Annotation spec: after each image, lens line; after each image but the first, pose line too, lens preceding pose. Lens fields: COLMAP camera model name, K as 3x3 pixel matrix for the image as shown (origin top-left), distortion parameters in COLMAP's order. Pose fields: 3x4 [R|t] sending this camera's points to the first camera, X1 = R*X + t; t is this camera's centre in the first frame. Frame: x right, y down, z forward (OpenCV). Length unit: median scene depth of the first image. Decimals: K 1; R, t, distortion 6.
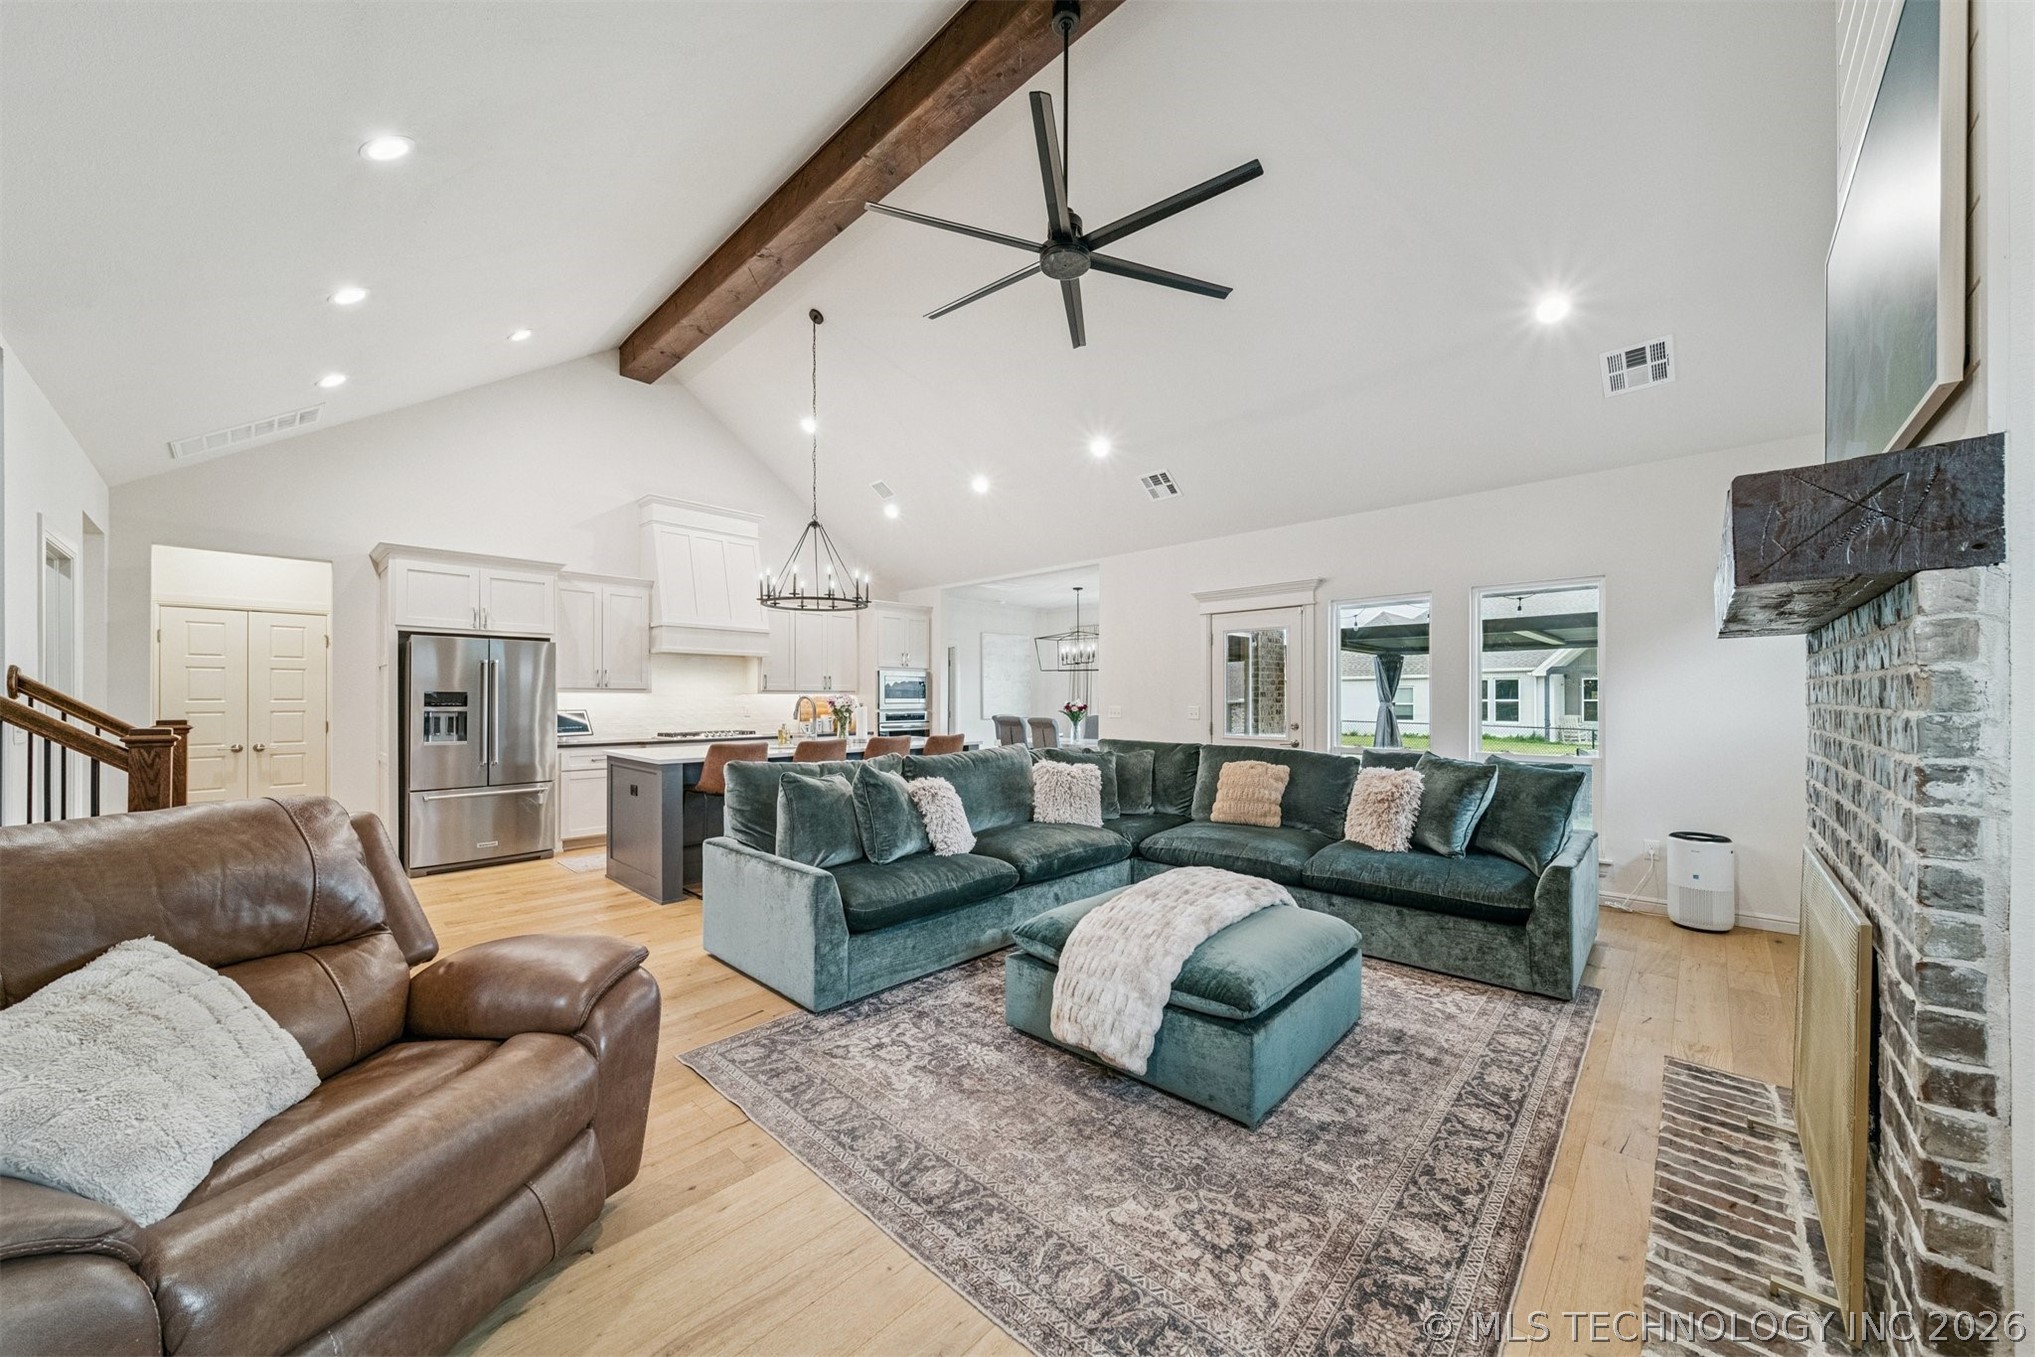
lens RADIAL K [[722.1, 0, 1013.7], [0, 722.1, 692.7], [0, 0, 1]] dist [0.005295, -0.000938]
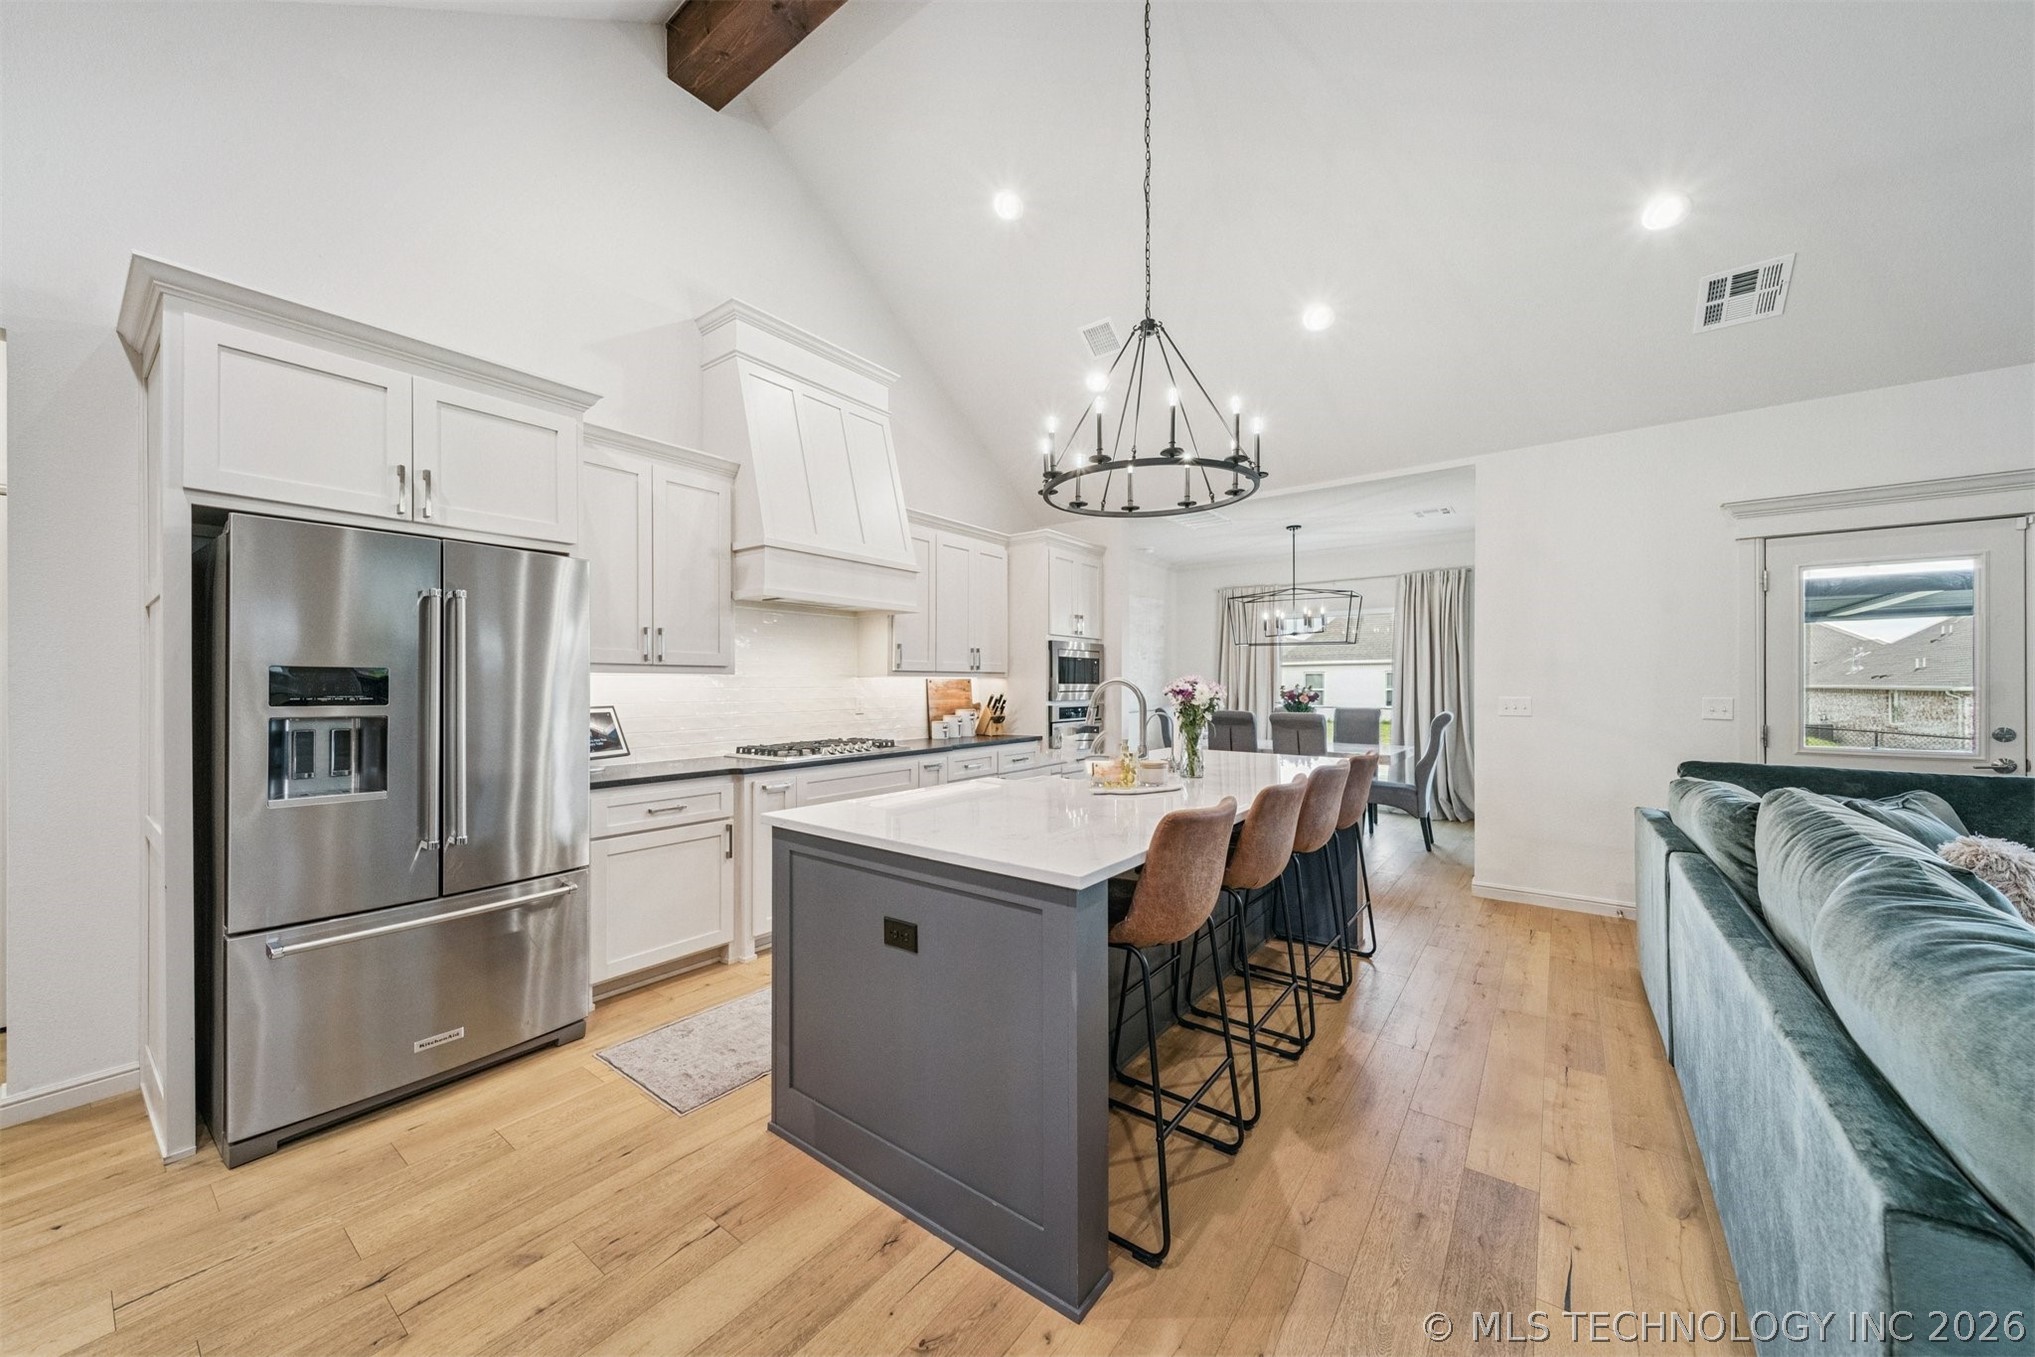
lens RADIAL K [[722.1, 0, 1000.7], [0, 722.1, 681.9], [0, 0, 1]] dist [0.005295, -0.000938]
pose [[0.993873, 0.000447, 0.110523, -0.449909], [-0.001153, 0.999979, 0.006331, 0.003422], [-0.110518, -0.006419, 0.993853, 0.550056]]
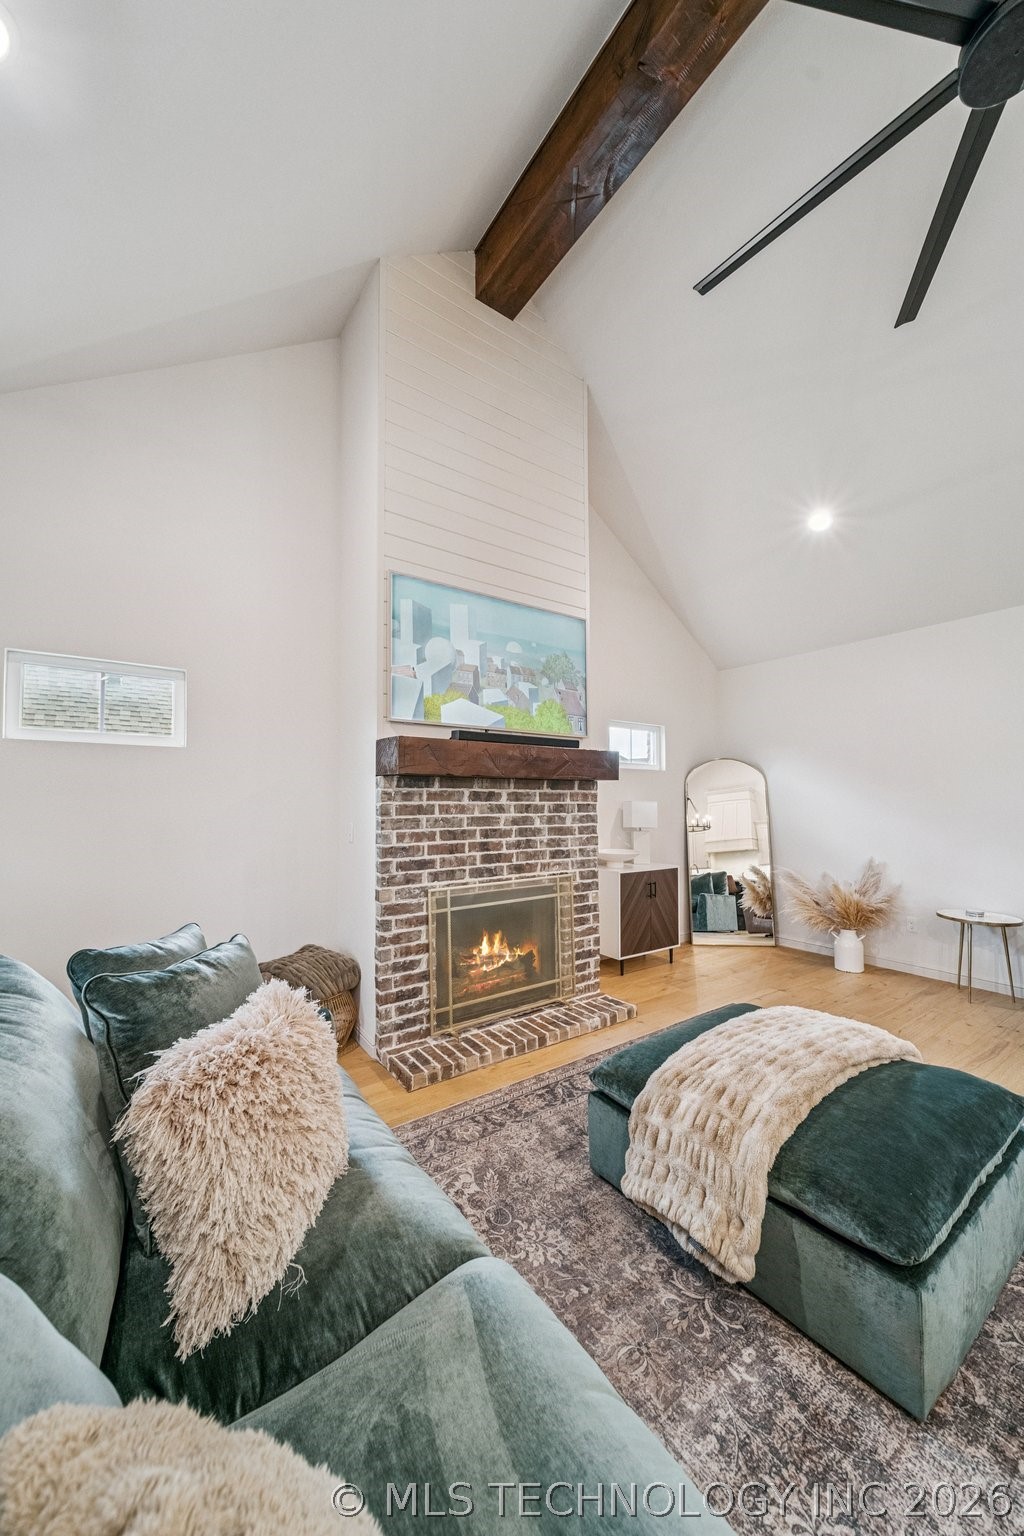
lens RADIAL K [[545.0, 0, 499.3], [0, 545.0, 778.0], [0, 0, 1]] dist [0.005295, -0.000938]
pose [[-0.977368, 0.010089, 0.211306, 0.225788], [0.000255, 0.998918, -0.046516, -0.005505], [-0.211547, -0.045409, -0.976312, 0.874269]]
